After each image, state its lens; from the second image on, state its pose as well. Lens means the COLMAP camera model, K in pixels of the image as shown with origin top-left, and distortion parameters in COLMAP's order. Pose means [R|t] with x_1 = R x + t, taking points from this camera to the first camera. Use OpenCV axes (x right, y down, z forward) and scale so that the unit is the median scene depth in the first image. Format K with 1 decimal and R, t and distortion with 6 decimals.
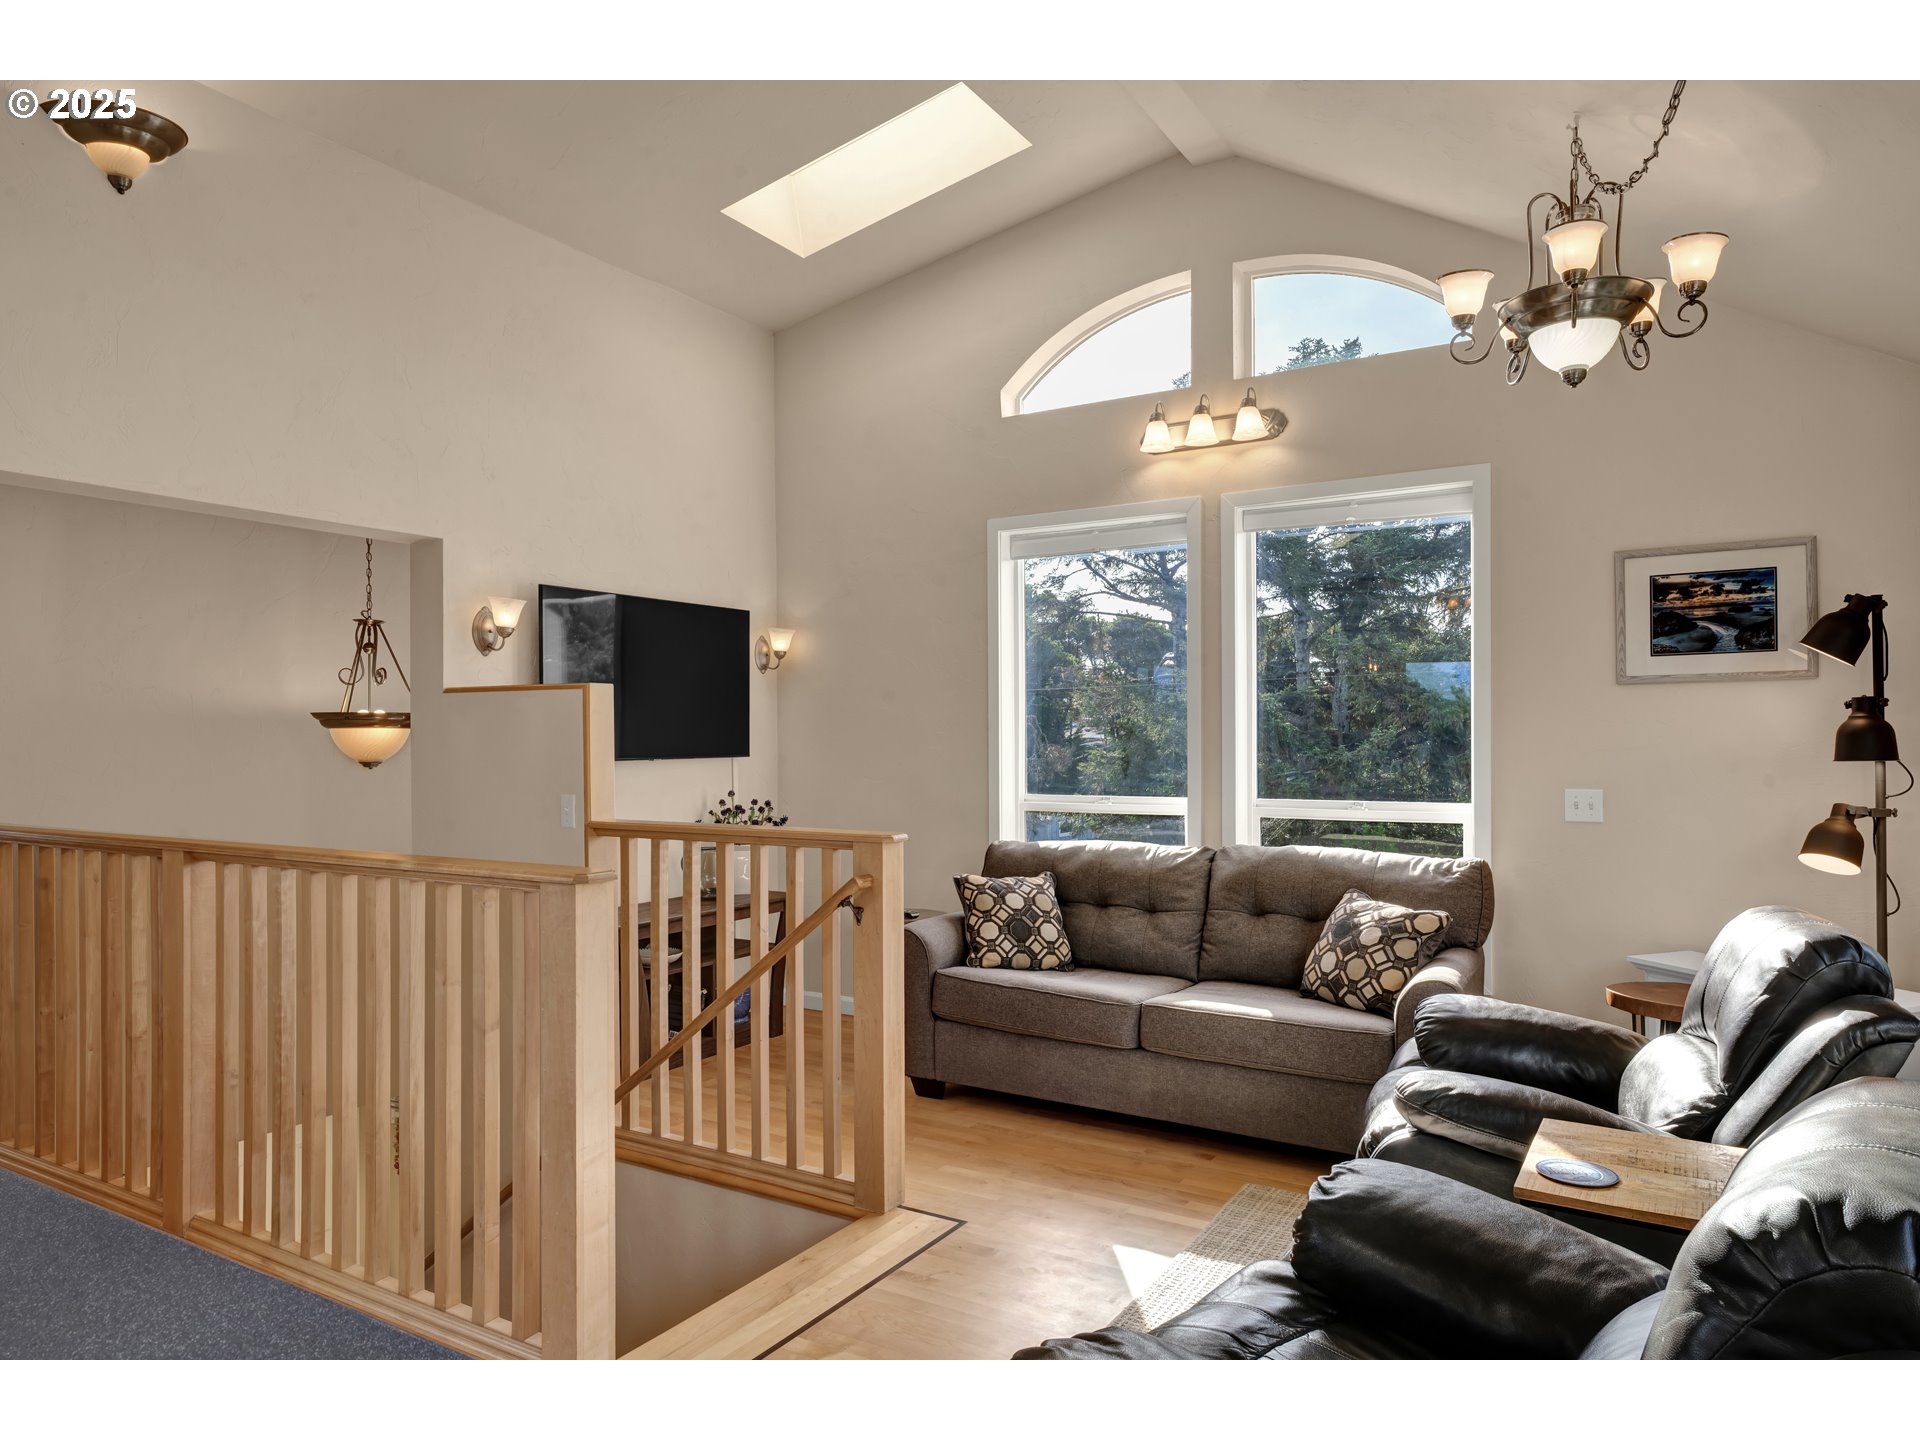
lens RADIAL K [[1229.6, 0, 967.2], [0, 1229.6, 727.1], [0, 0, 1]] dist [0.003365, 0.001041]
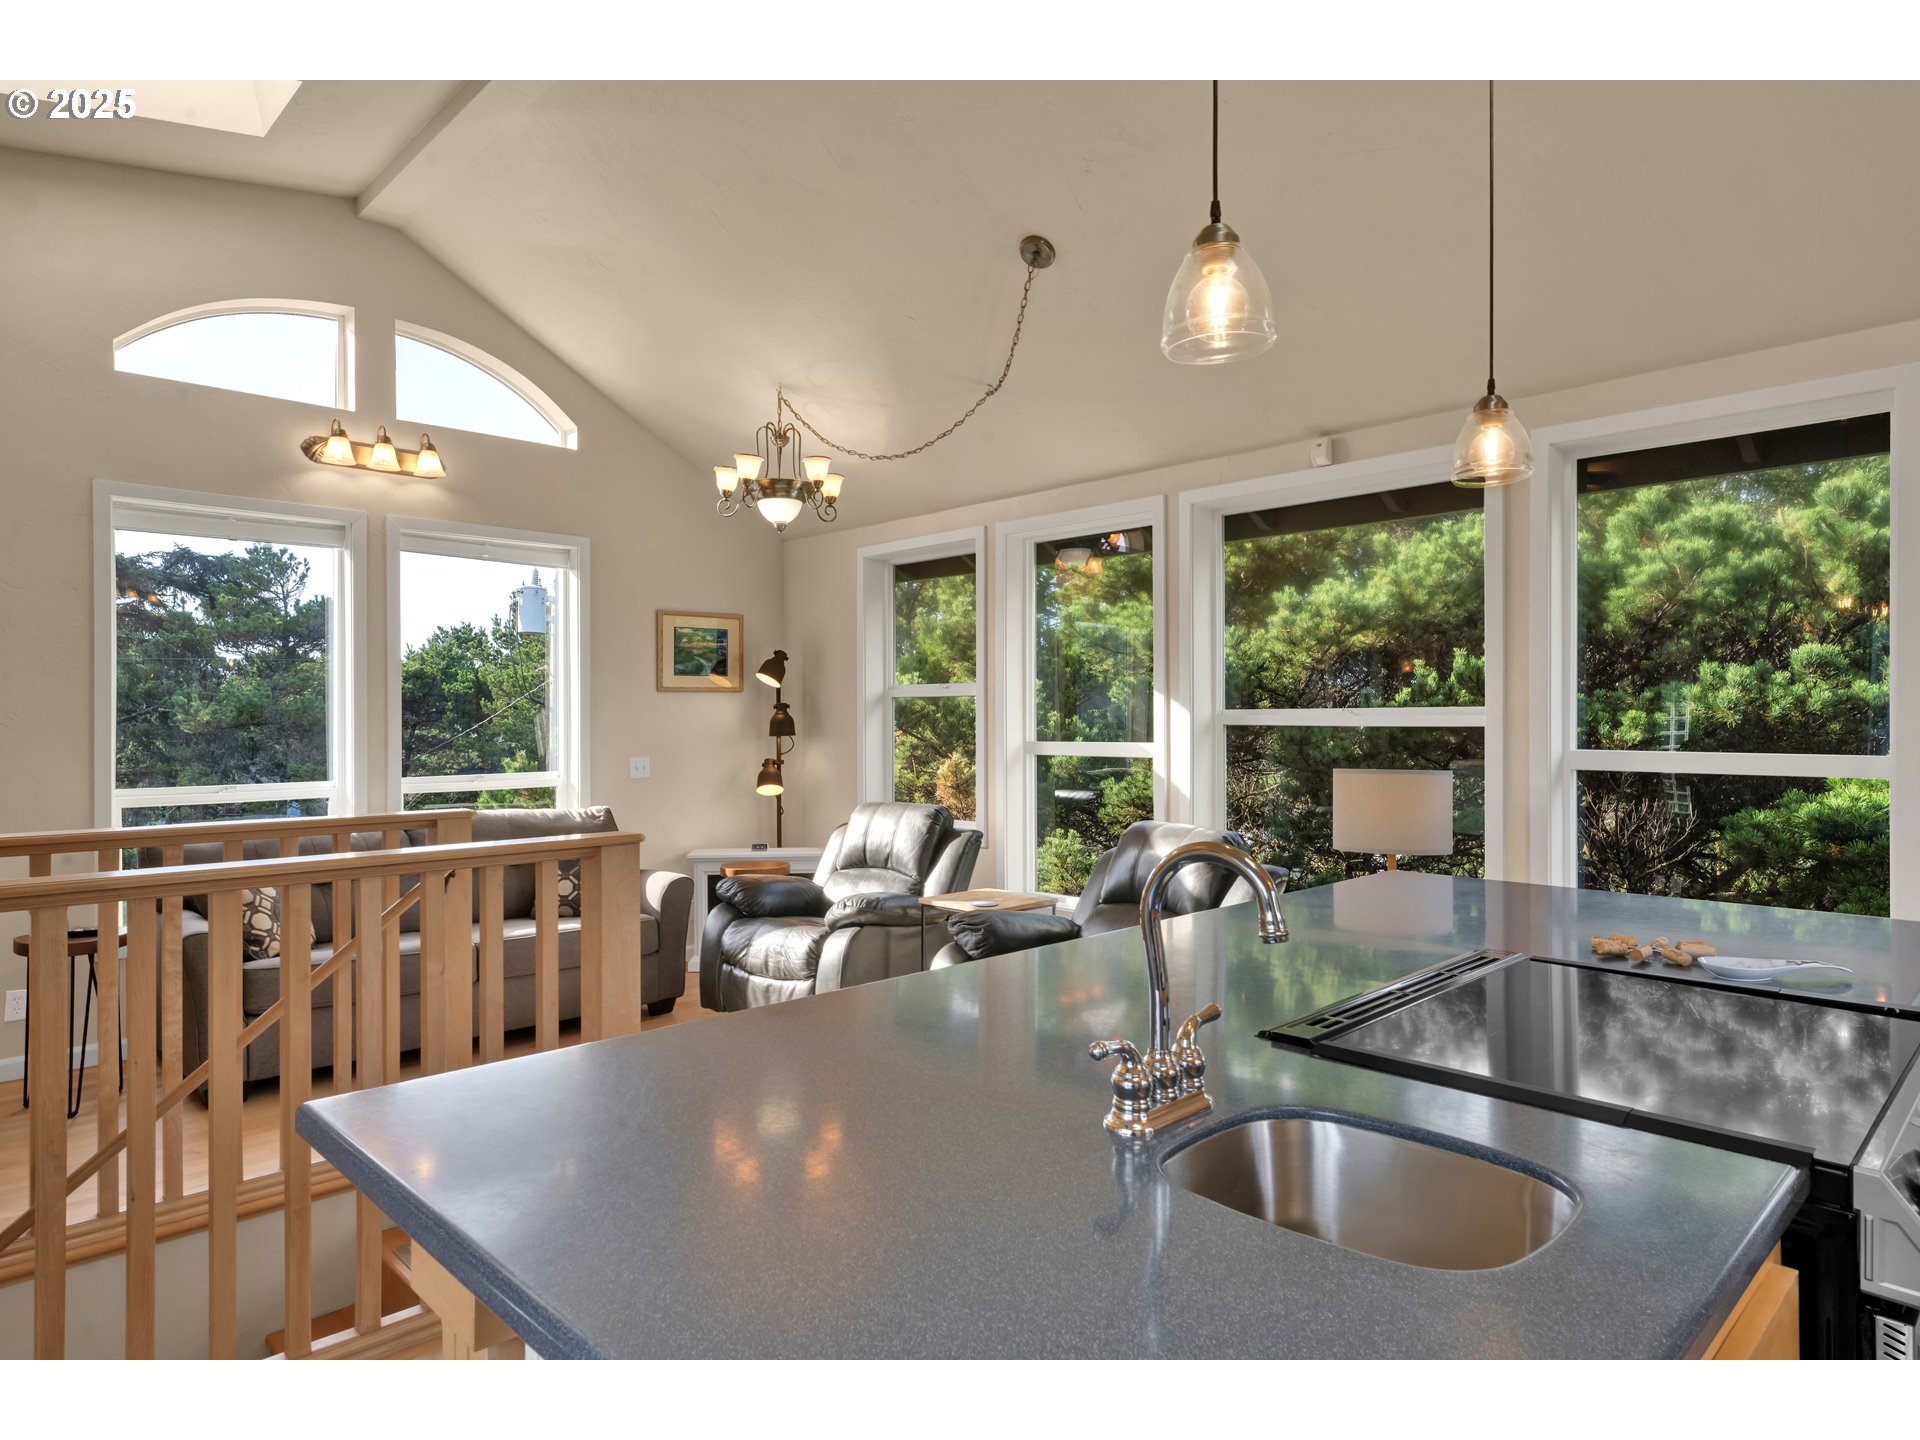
lens RADIAL K [[1154.8, 0, 942.4], [0, 1154.8, 713.6], [0, 0, 1]] dist [0.006042, -0.000582]
pose [[0.239301, 0.005093, 0.970932, -0.754534], [-0.004829, 0.999980, -0.004055, -0.001418], [-0.970933, -0.003718, 0.239321, 0.240583]]
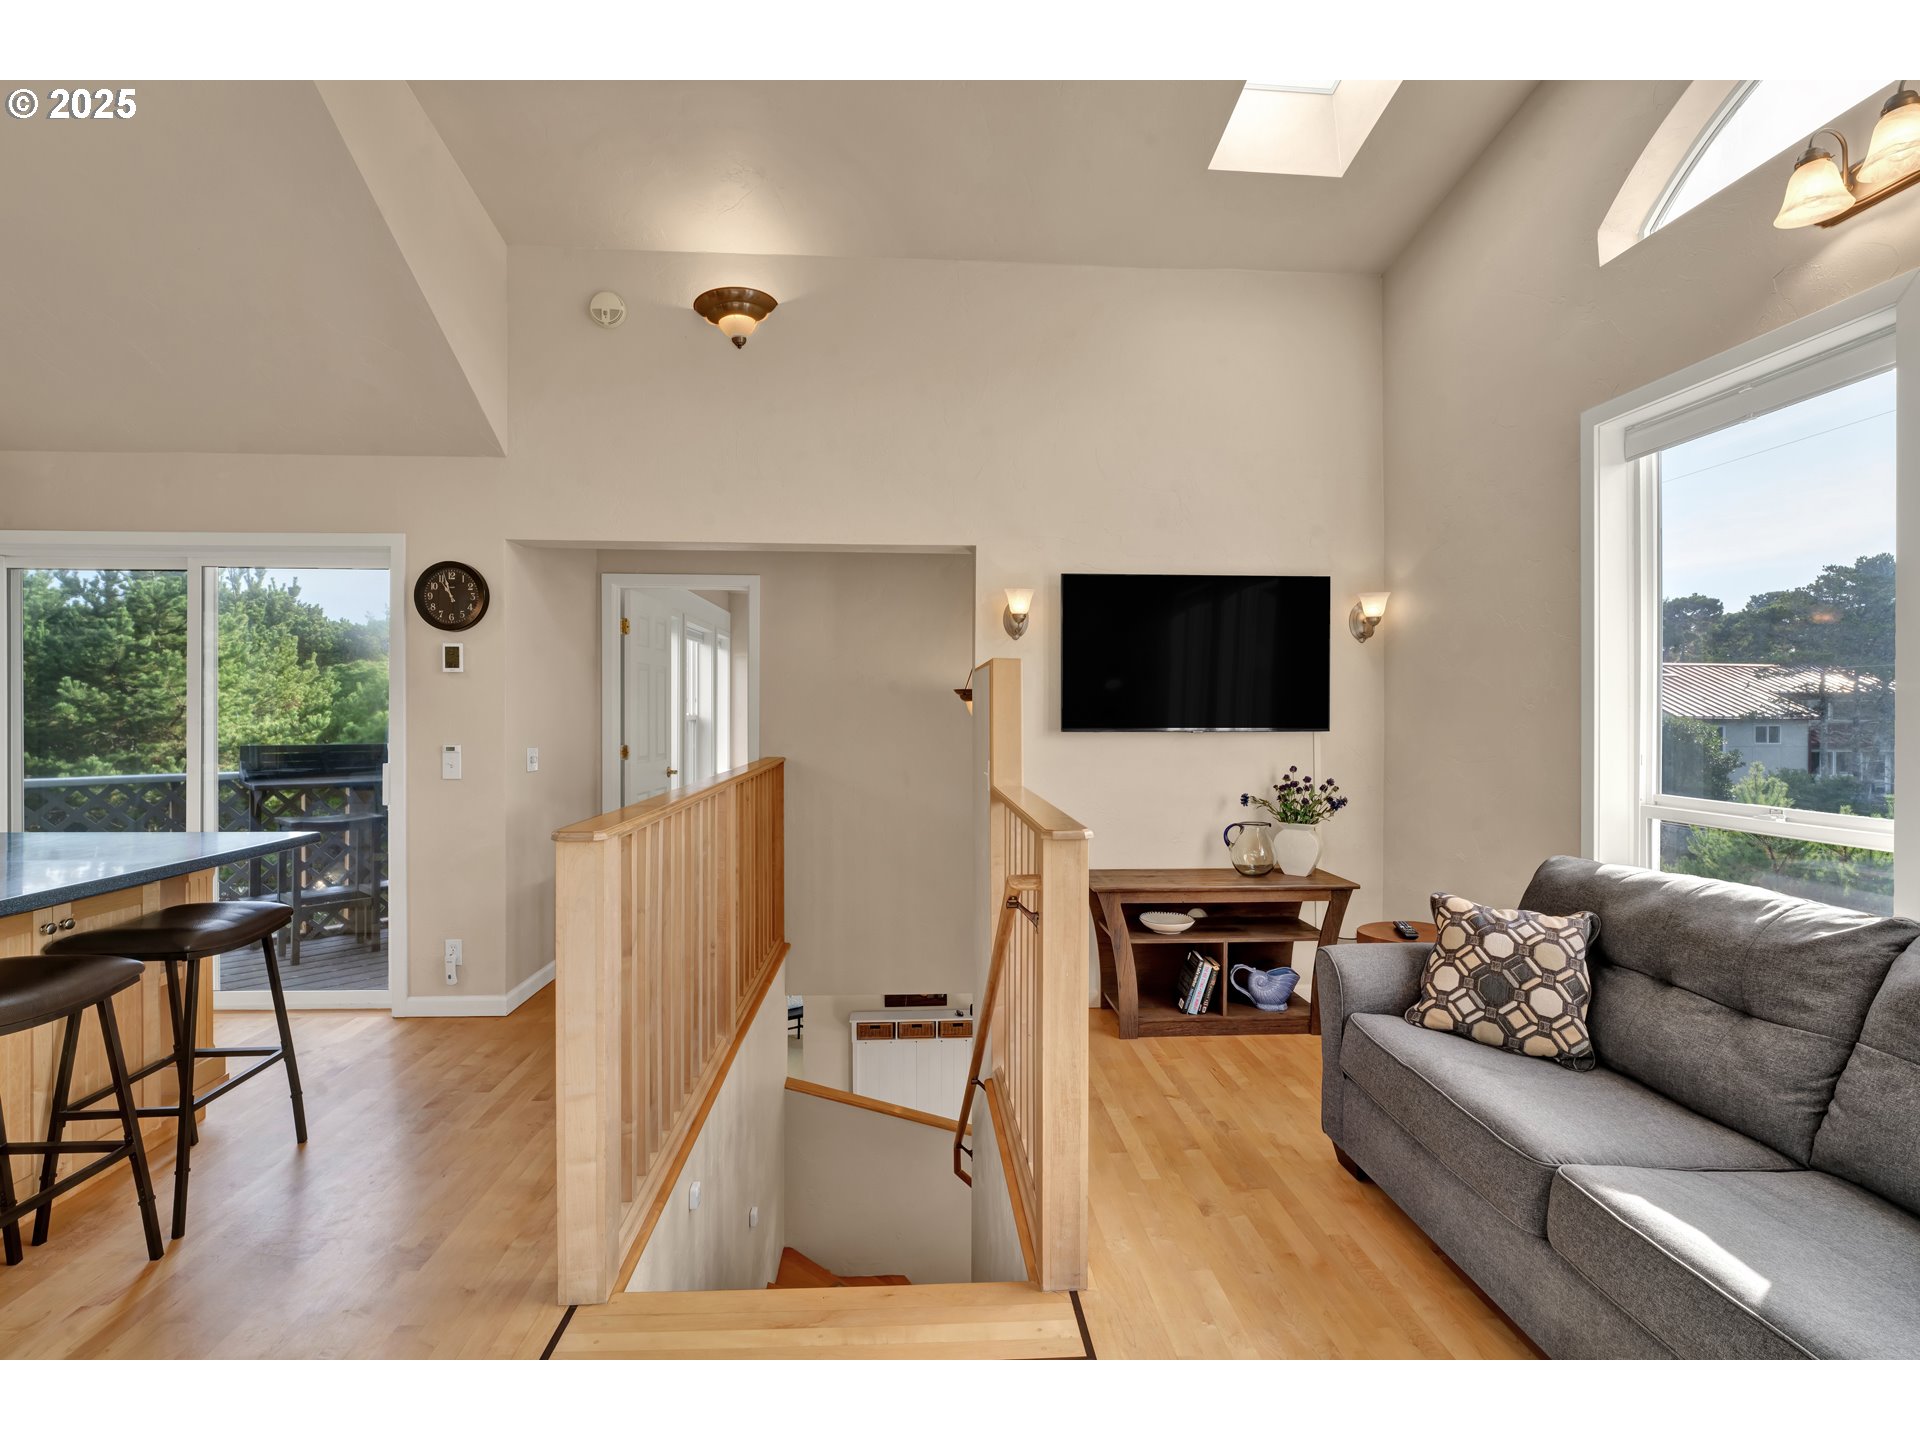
lens RADIAL K [[890.4, 0, 960.0], [0, 890.4, 720.0], [0, 0, 1]] dist [-0.021648, -0.000150]
pose [[0.557507, 0.011820, -0.830088, 0.286014], [0.002634, 0.999868, 0.016008, 0.004533], [0.830168, -0.011111, 0.557402, 0.472301]]
